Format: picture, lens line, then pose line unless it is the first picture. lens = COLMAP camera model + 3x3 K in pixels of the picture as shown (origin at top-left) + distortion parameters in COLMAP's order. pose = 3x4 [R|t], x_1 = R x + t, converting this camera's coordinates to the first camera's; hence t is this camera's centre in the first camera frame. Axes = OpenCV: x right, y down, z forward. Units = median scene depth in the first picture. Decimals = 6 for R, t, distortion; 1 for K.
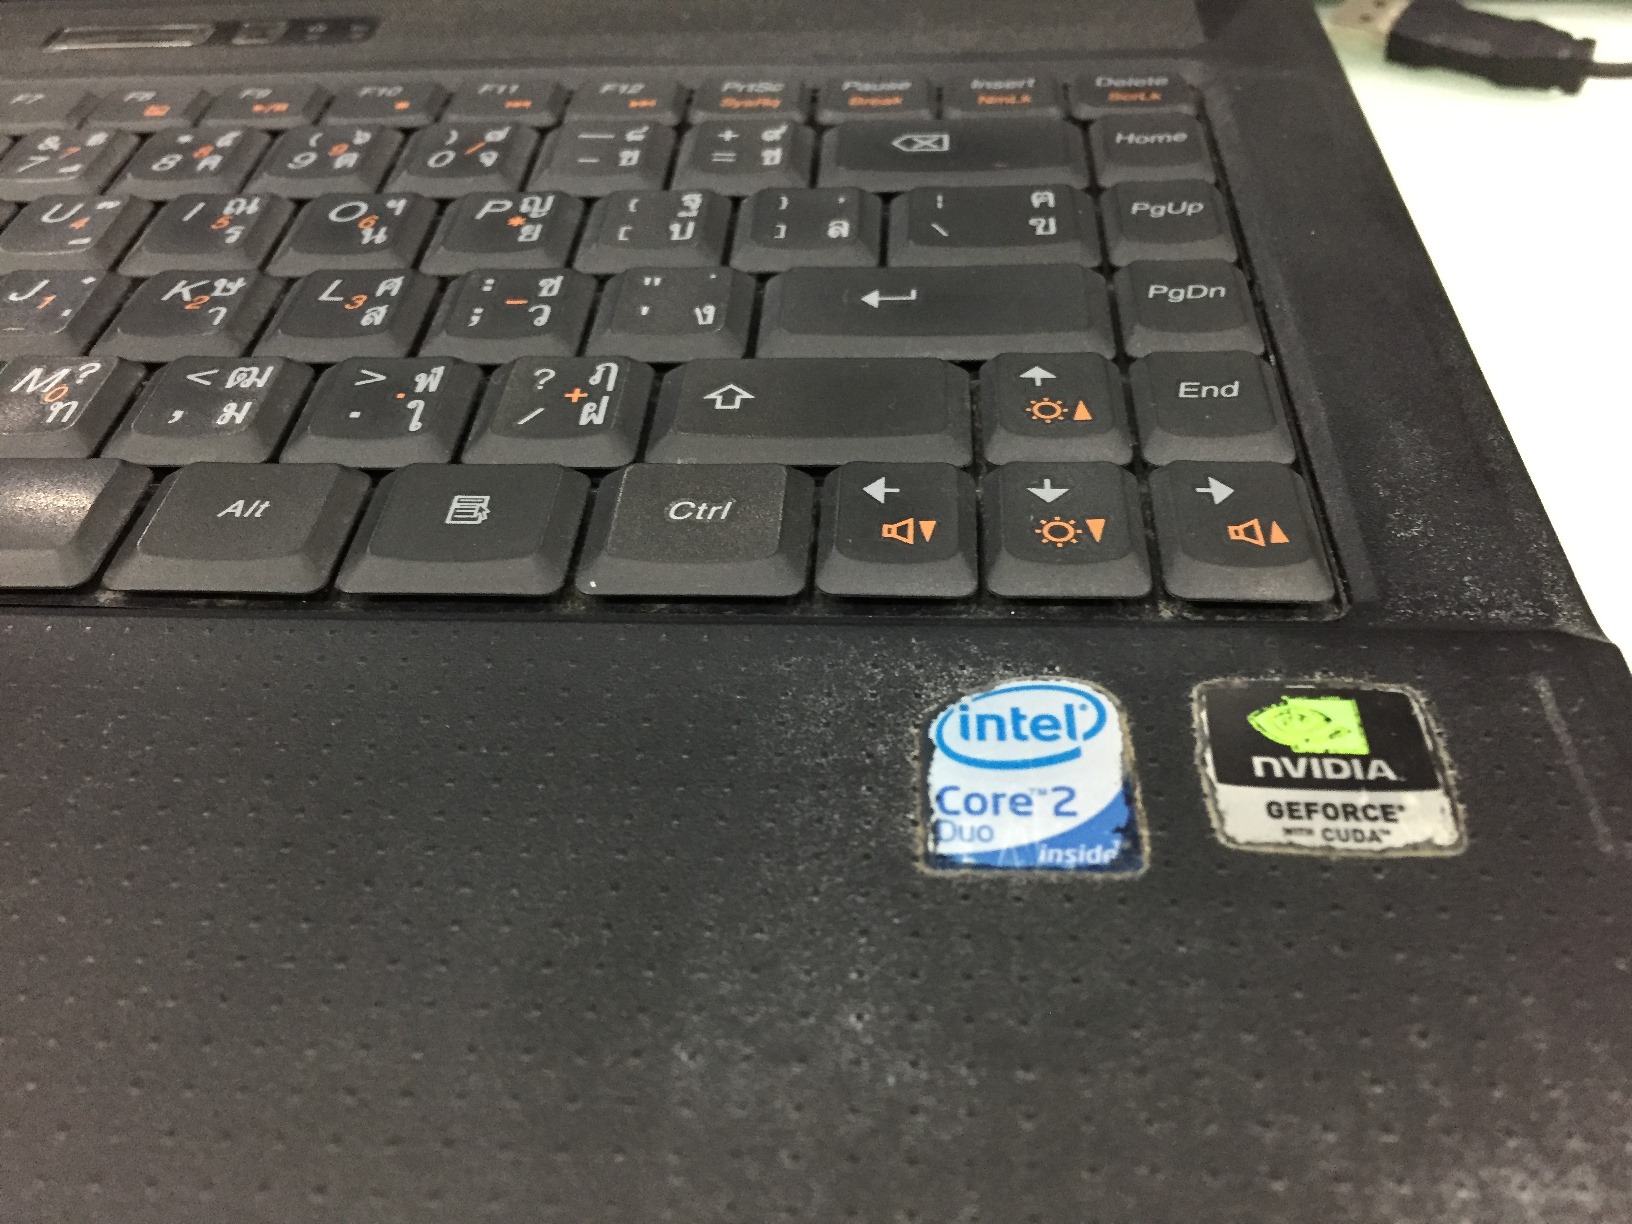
lens RADIAL K [[1423.6, 0, 816.0], [0, 1423.6, 612.0], [0, 0, 1]] dist [0.063470, -0.123567]
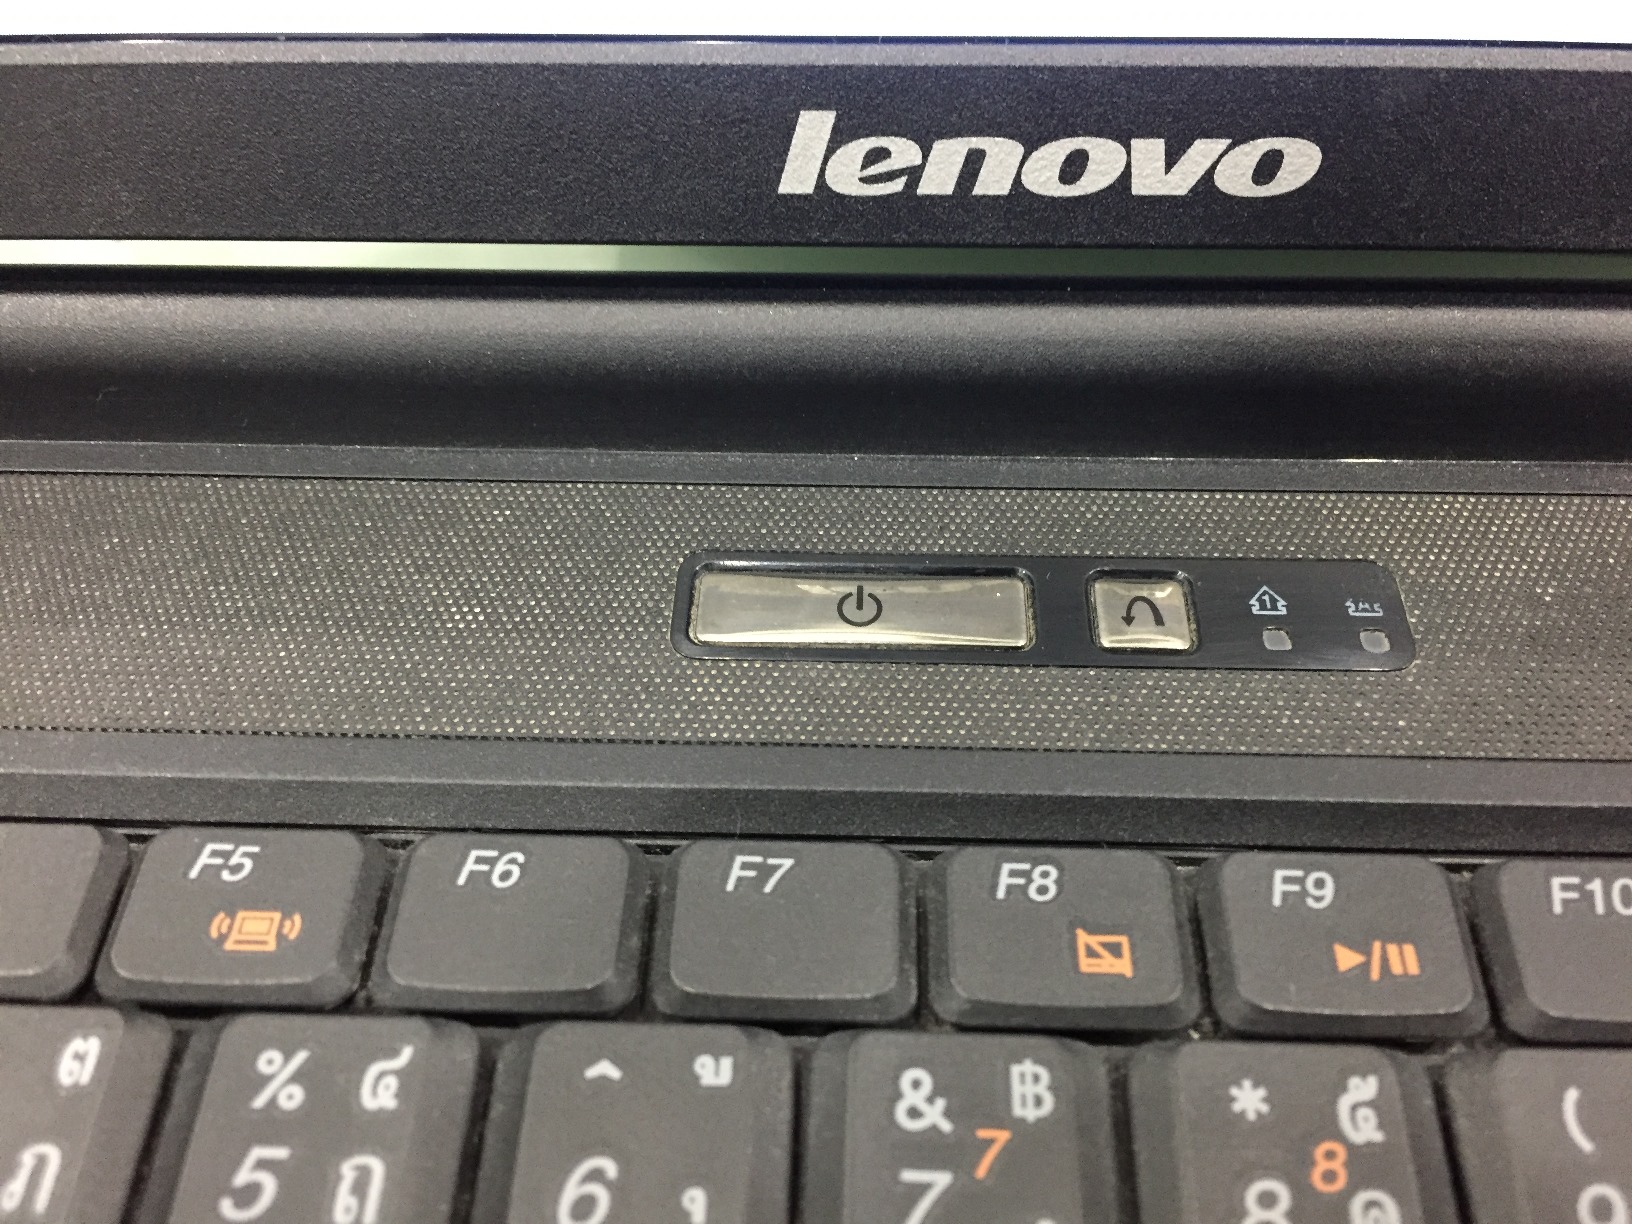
lens RADIAL K [[1423.6, 0, 816.0], [0, 1423.6, 612.0], [0, 0, 1]] dist [0.063470, -0.123567]
pose [[0.999183, -0.001213, 0.040400, -0.764583], [-0.004078, 0.991423, 0.130631, -0.689440], [-0.040212, -0.130689, 0.990608, 0.792577]]
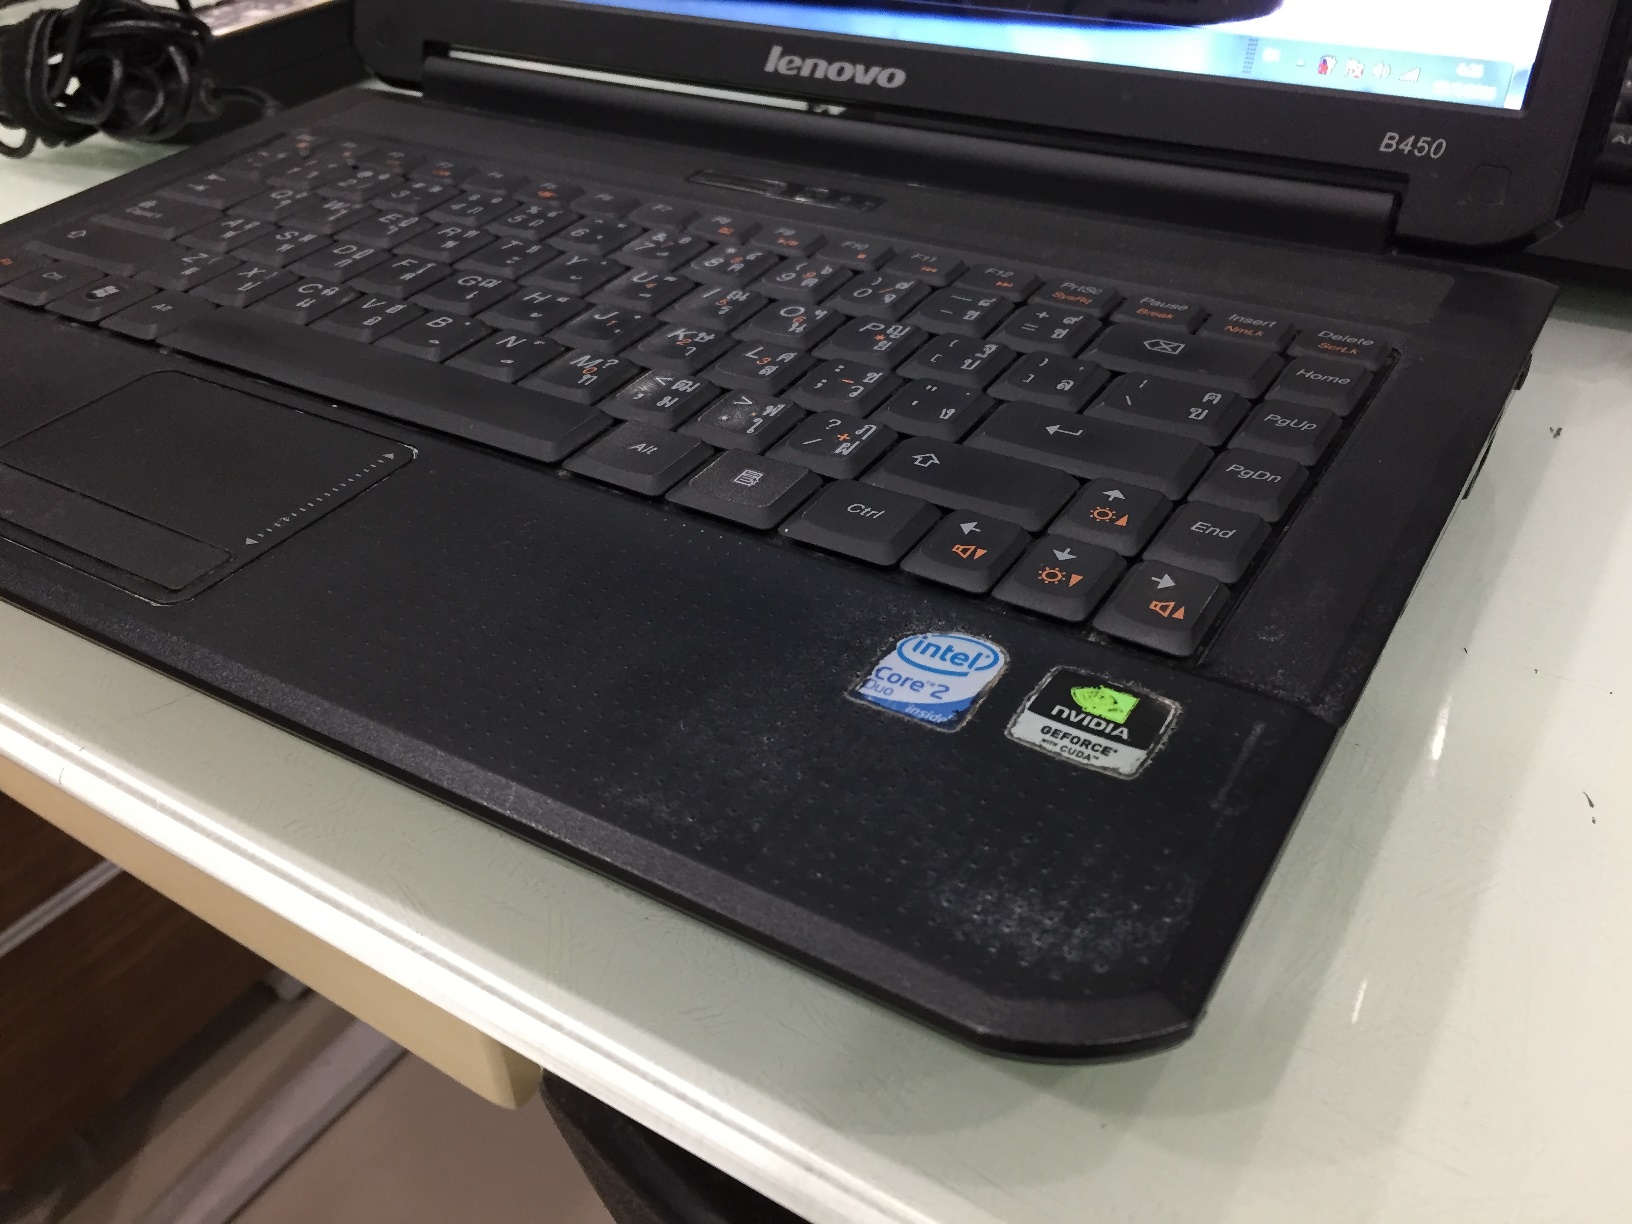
lens RADIAL K [[1423.6, 0, 816.0], [0, 1423.6, 612.0], [0, 0, 1]] dist [0.063470, -0.123567]
pose [[0.876582, 0.282003, -0.389971, 0.494218], [-0.323702, 0.945128, -0.044164, 0.119114], [0.356118, 0.164948, 0.919767, -0.477569]]
